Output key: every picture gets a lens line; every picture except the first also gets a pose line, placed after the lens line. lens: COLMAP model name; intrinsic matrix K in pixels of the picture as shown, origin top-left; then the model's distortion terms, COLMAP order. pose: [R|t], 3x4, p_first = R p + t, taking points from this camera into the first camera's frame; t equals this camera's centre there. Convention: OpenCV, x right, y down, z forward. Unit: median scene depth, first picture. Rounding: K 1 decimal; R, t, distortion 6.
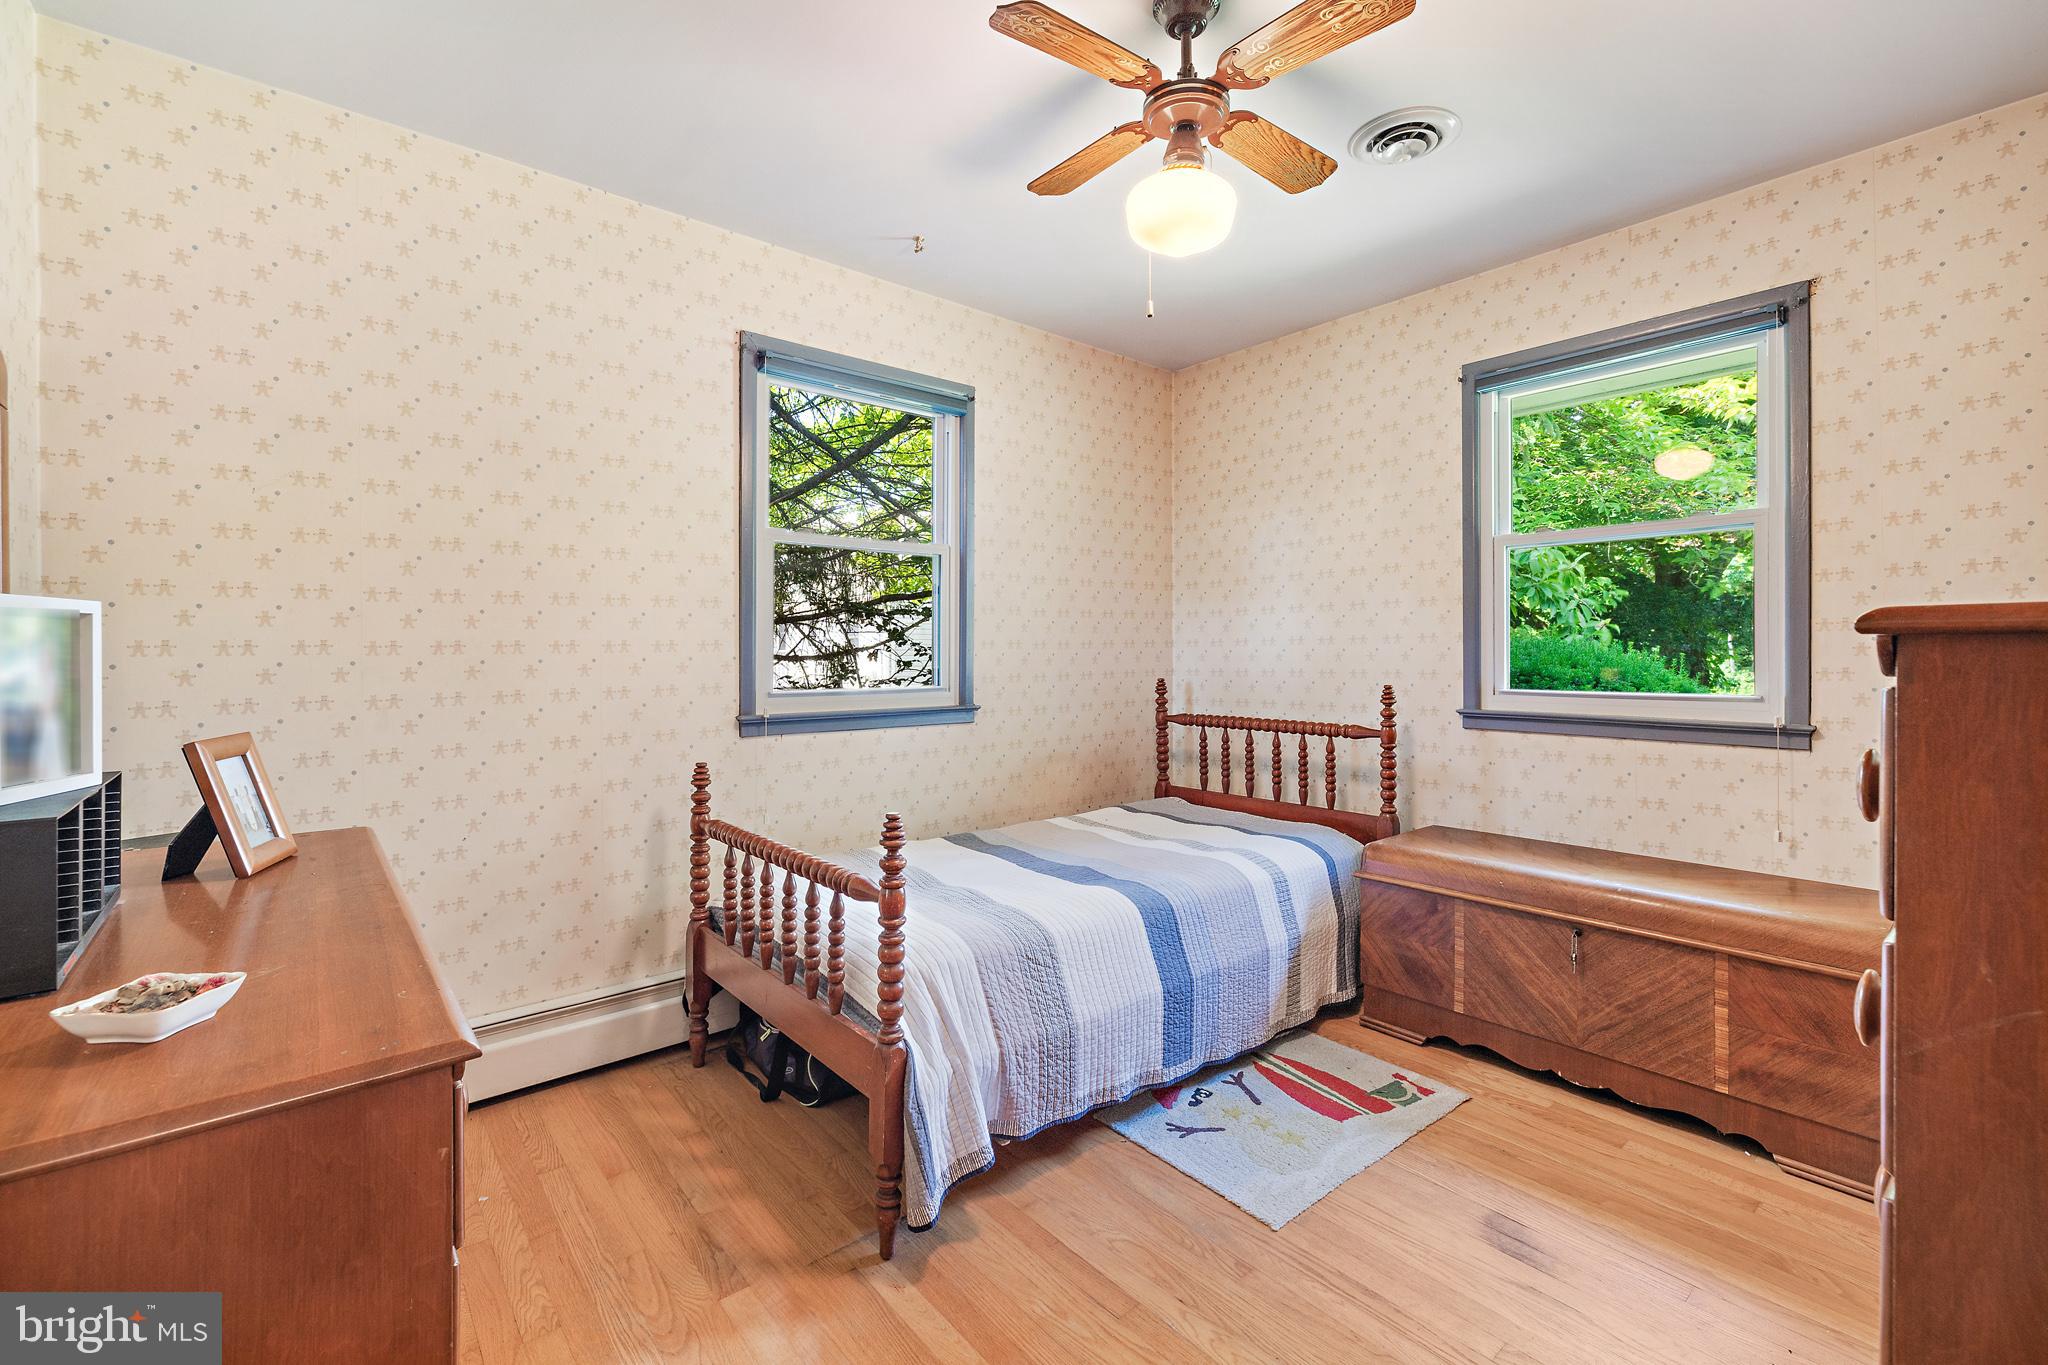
lens RADIAL K [[862.3, 0, 1004.3], [0, 862.3, 648.7], [0, 0, 1]] dist [0.002555, 0.000185]
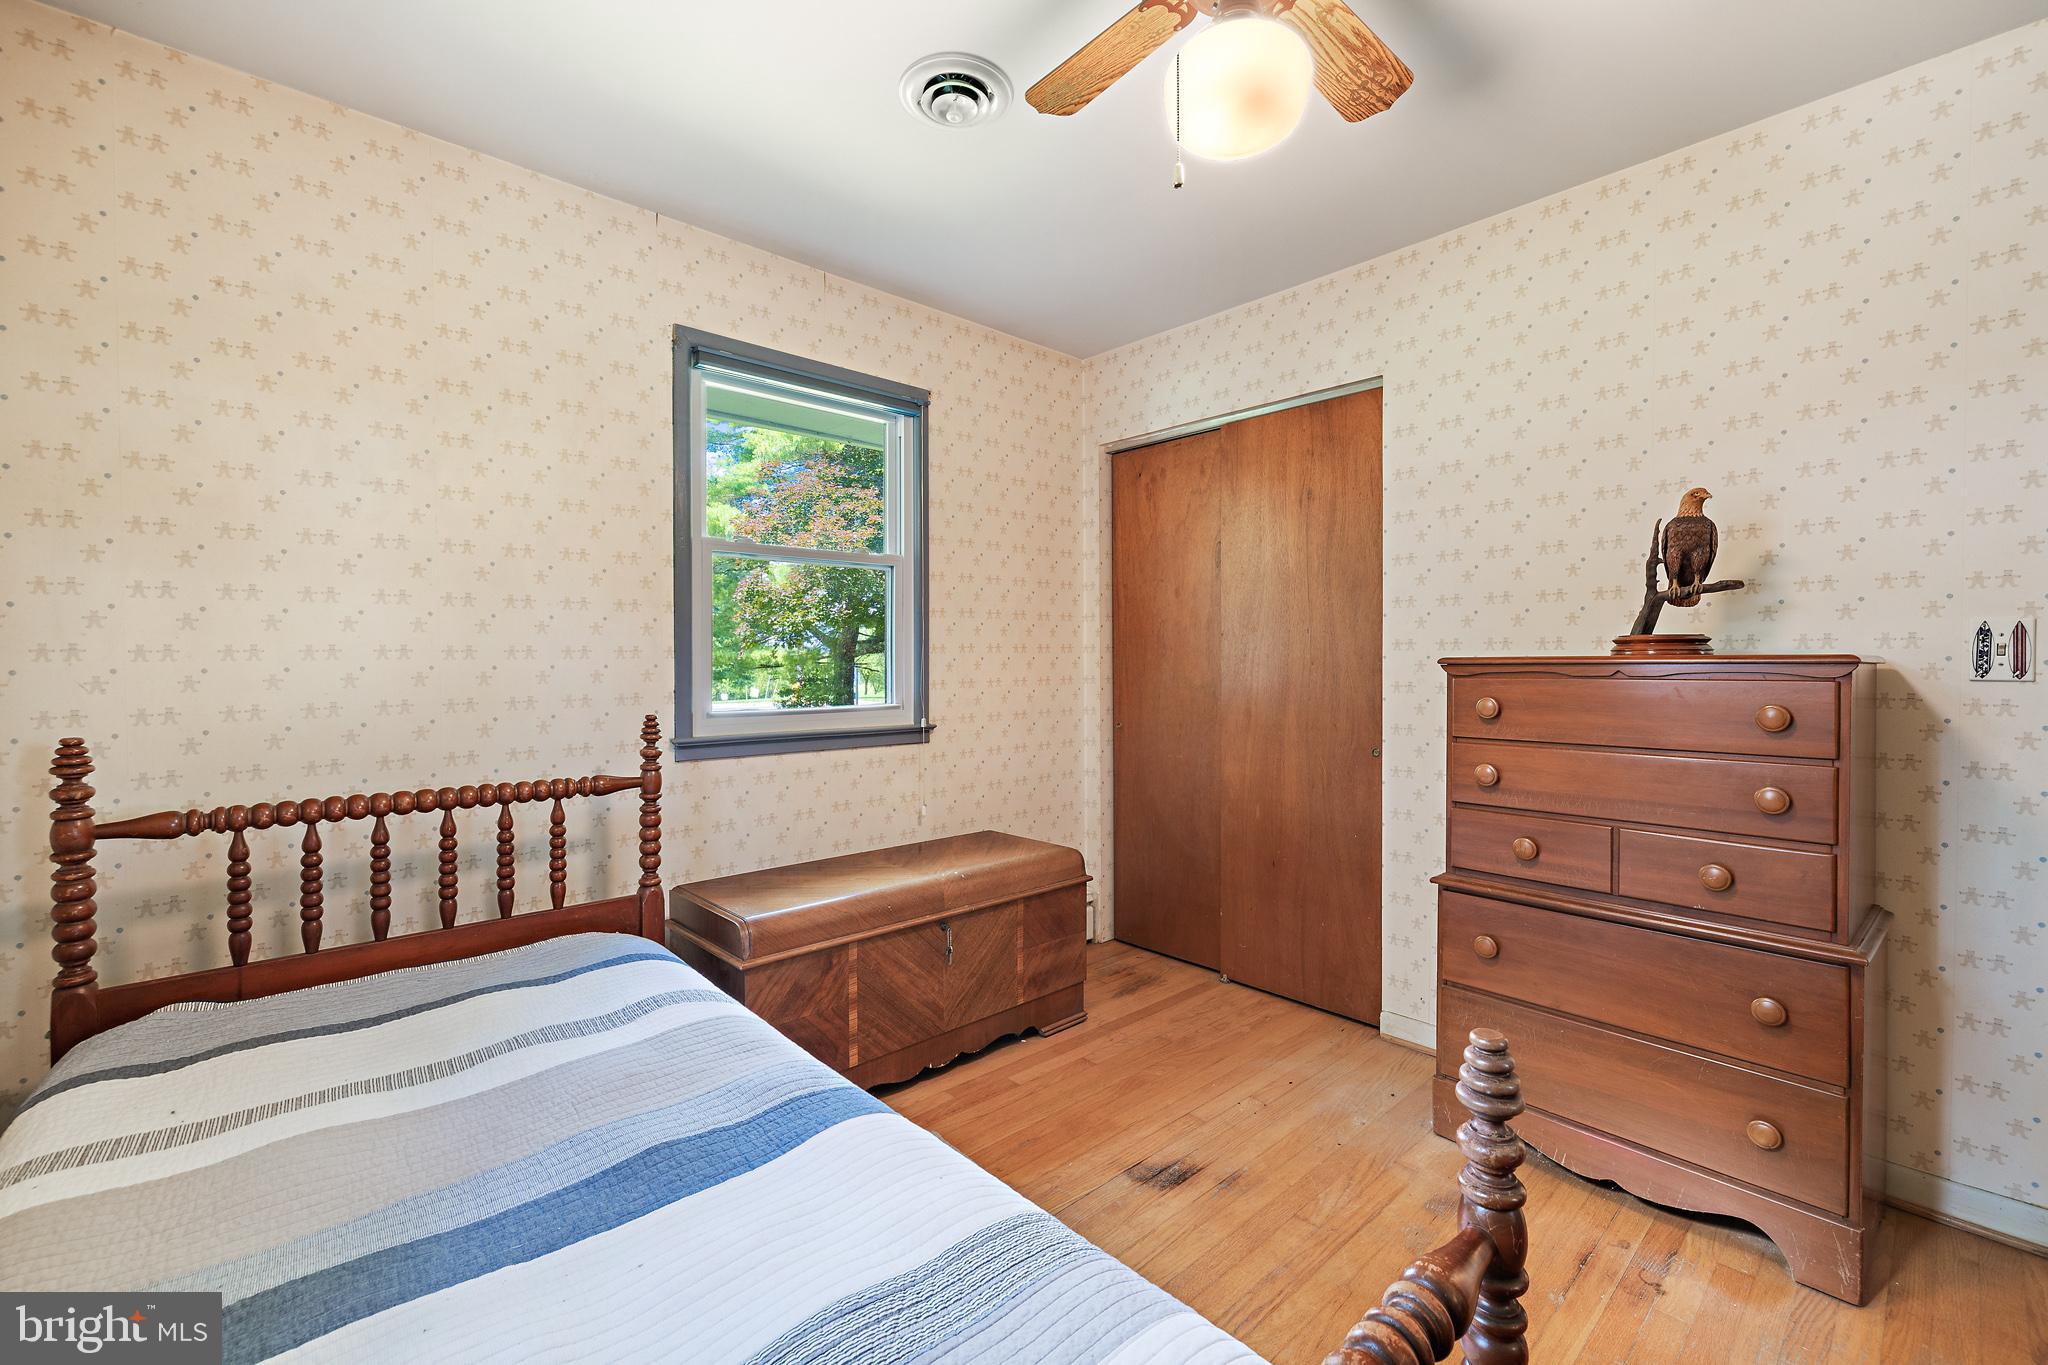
lens RADIAL K [[862.3, 0, 1024.1], [0, 862.3, 676.9], [0, 0, 1]] dist [0.002555, 0.000185]
pose [[-0.059552, -0.007563, 0.998197, -0.315454], [0.003644, 0.999963, 0.007794, 0.004881], [-0.998219, 0.004102, -0.059522, 0.714828]]
